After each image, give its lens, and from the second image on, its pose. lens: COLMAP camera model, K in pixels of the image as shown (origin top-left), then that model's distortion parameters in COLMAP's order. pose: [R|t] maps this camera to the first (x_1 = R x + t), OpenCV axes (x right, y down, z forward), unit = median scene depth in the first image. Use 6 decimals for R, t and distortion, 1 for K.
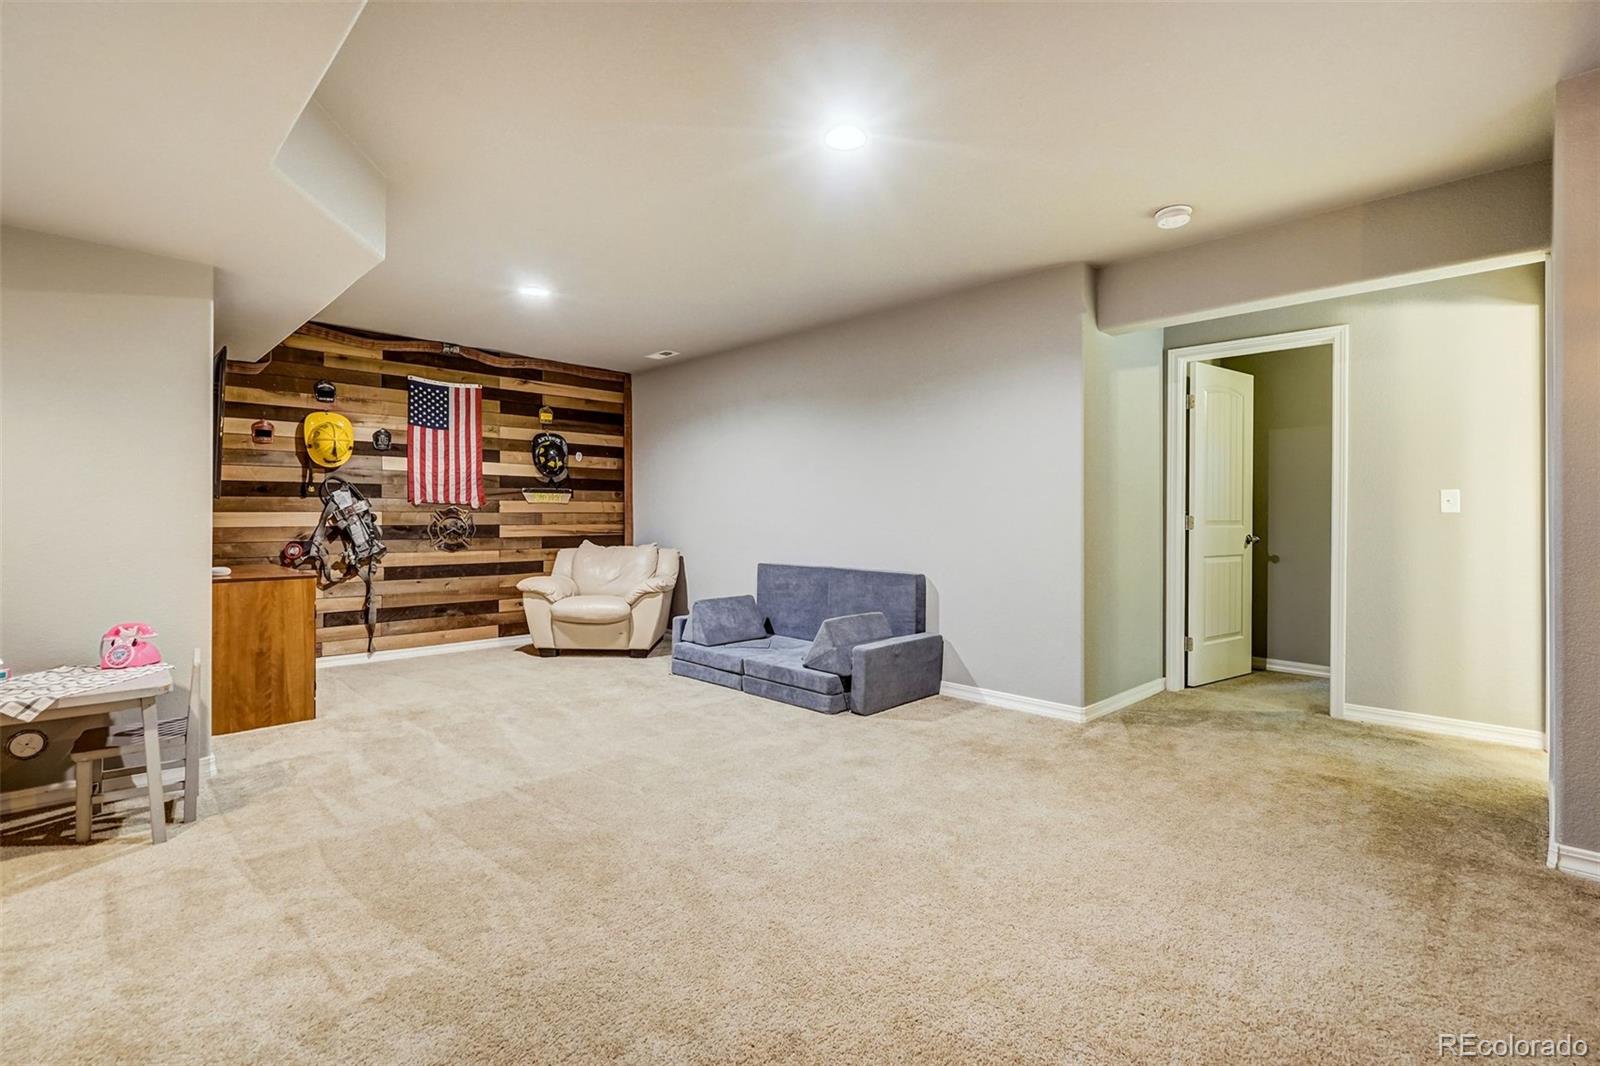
lens RADIAL K [[723.4, 0, 797.4], [0, 723.4, 520.0], [0, 0, 1]] dist [0.000402, 0.000100]
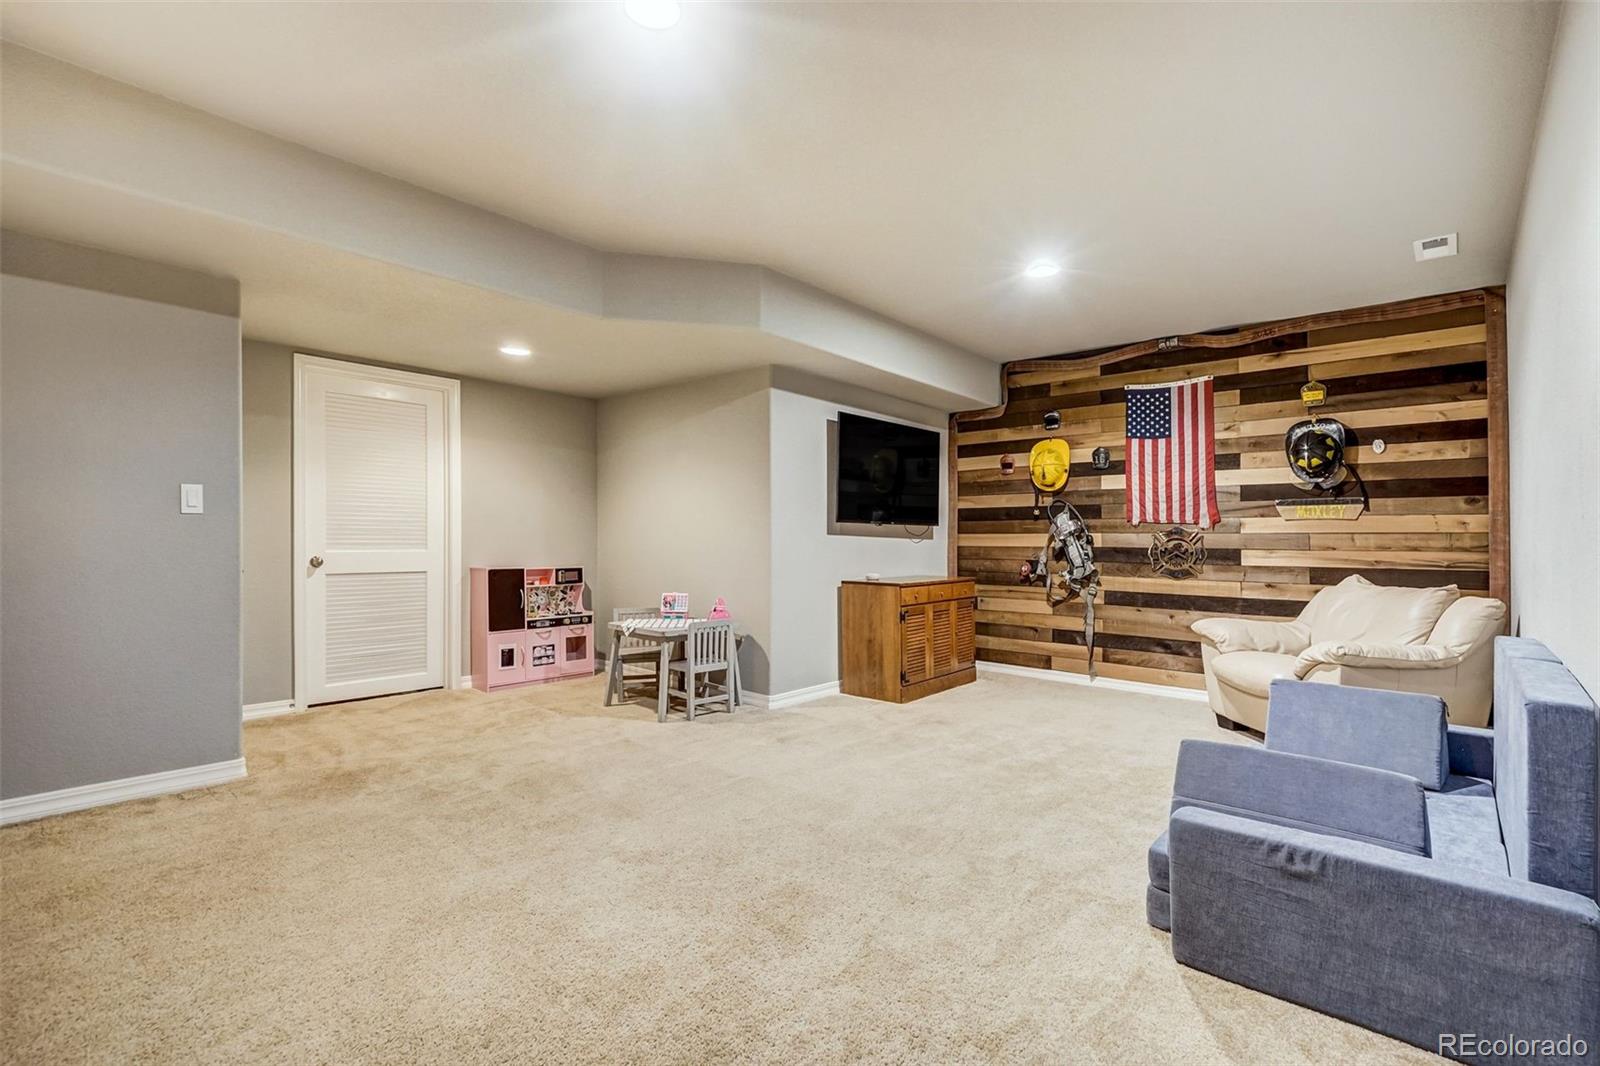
lens RADIAL K [[756.8, 0, 794.4], [0, 756.8, 540.8], [0, 0, 1]] dist [0.001309, 0.000131]
pose [[0.062368, 0.000918, -0.998053, 0.392608], [-0.013323, 0.999911, 0.000087, 0.004363], [0.997964, 0.013291, 0.062375, 0.505349]]
